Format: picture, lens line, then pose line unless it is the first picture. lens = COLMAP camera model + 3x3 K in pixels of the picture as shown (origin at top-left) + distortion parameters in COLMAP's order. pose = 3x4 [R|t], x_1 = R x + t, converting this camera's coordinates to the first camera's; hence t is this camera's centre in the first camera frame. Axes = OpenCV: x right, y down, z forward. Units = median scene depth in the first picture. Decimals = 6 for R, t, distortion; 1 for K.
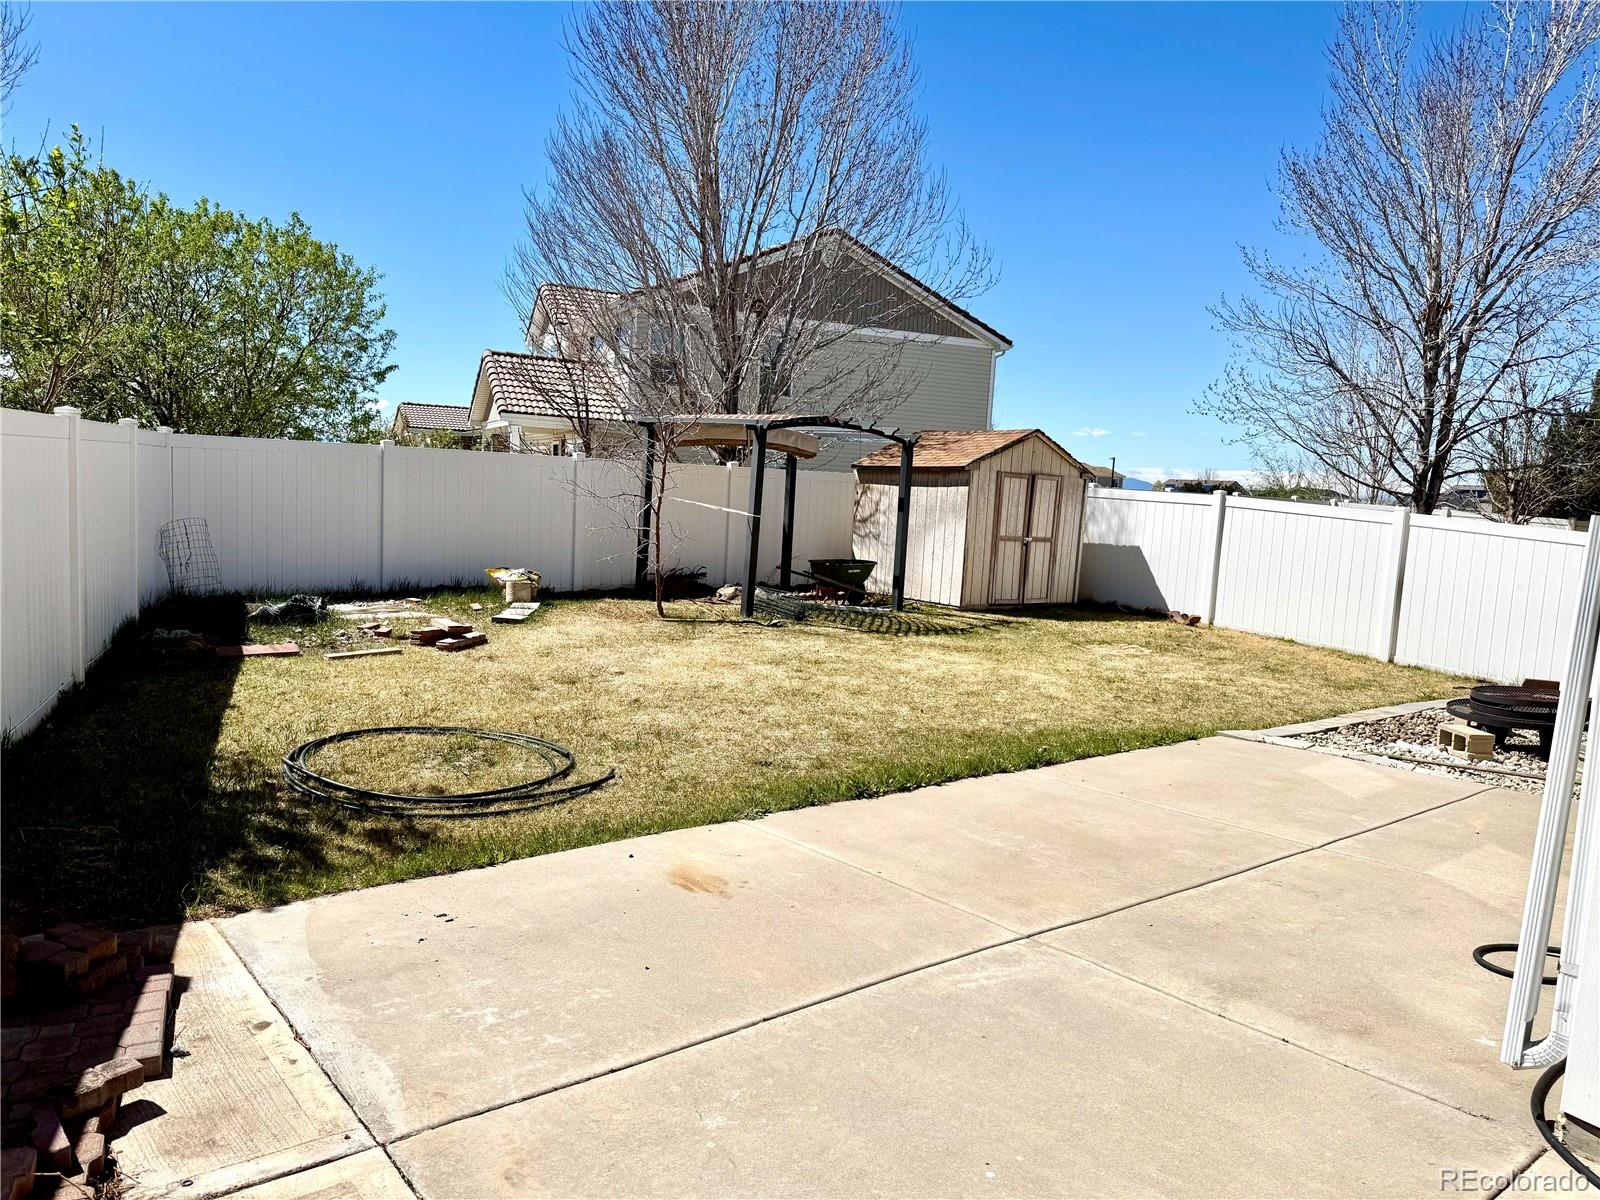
lens RADIAL K [[1110.3, 0, 800.0], [0, 1110.3, 600.0], [0, 0, 1]] dist [-0.002113, -0.002002]
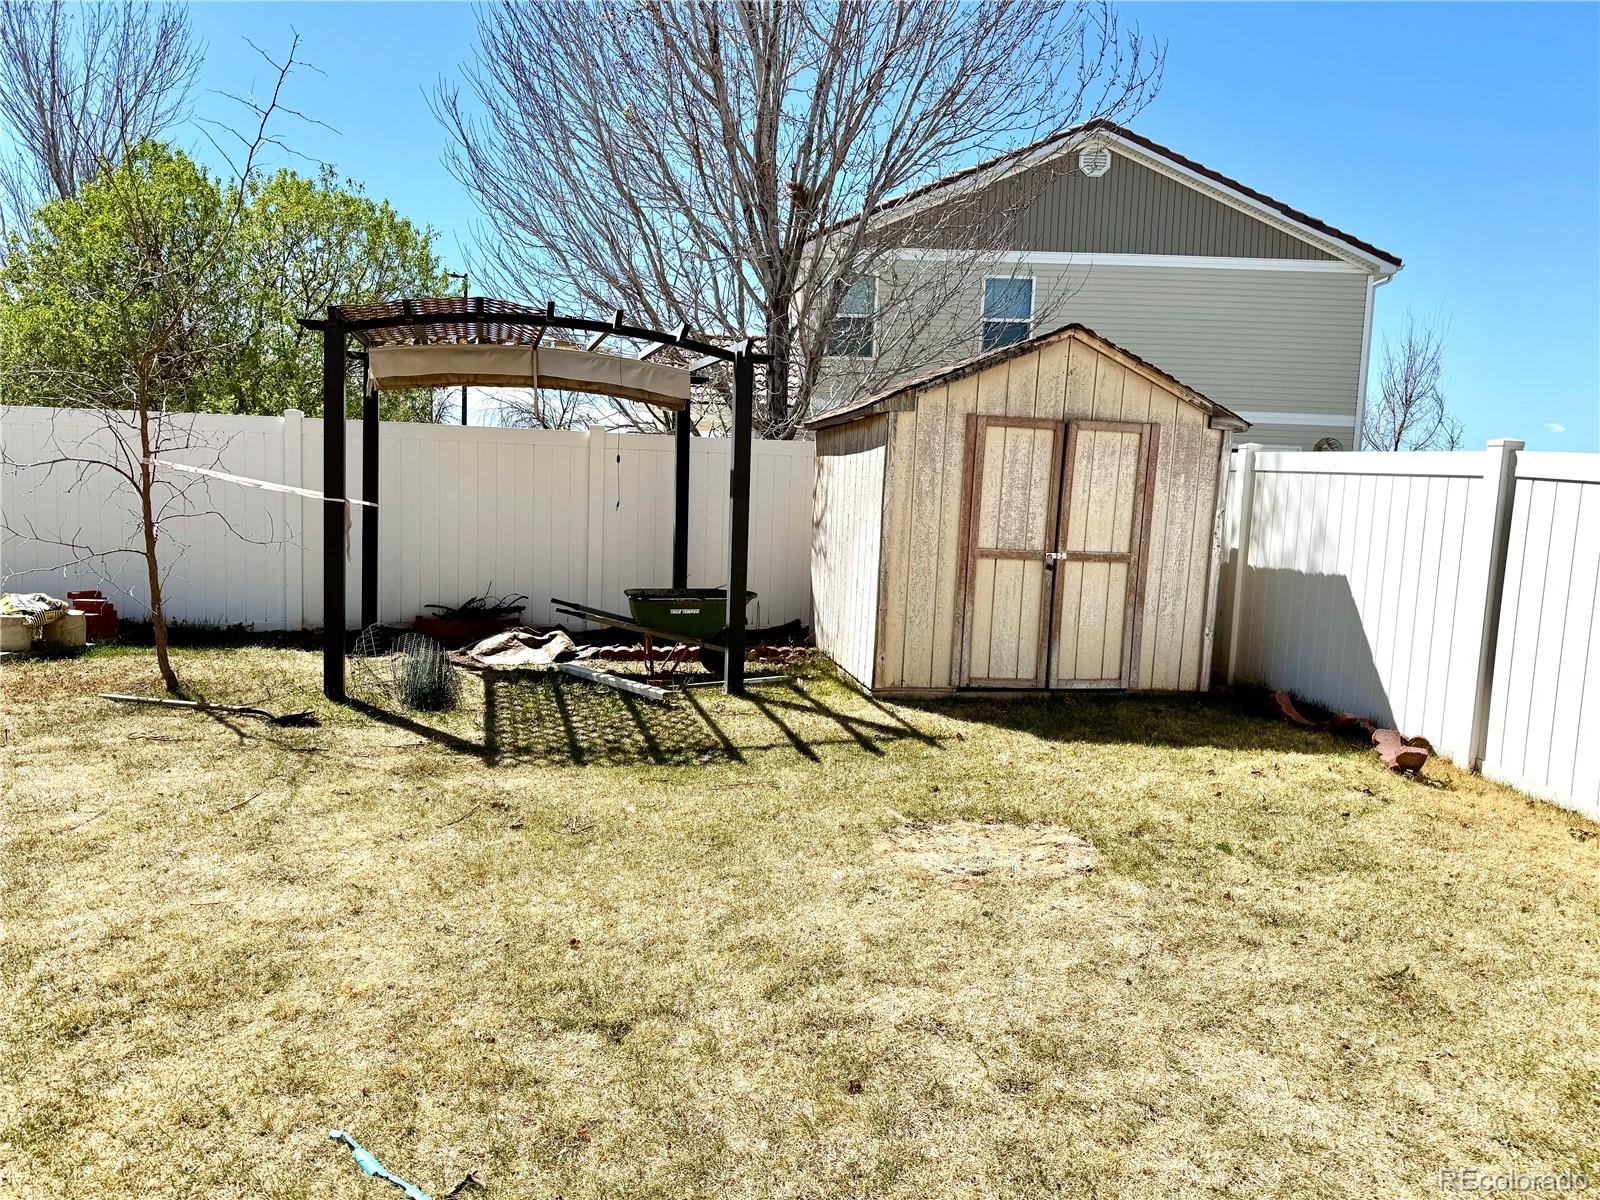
lens RADIAL K [[1110.3, 0, 800.0], [0, 1110.3, 600.0], [0, 0, 1]] dist [-0.002113, -0.002002]
pose [[0.892915, 0.020040, -0.449778, 0.322388], [-0.032857, 0.999246, -0.020706, -0.022071], [0.449024, 0.033267, 0.892900, 0.523696]]
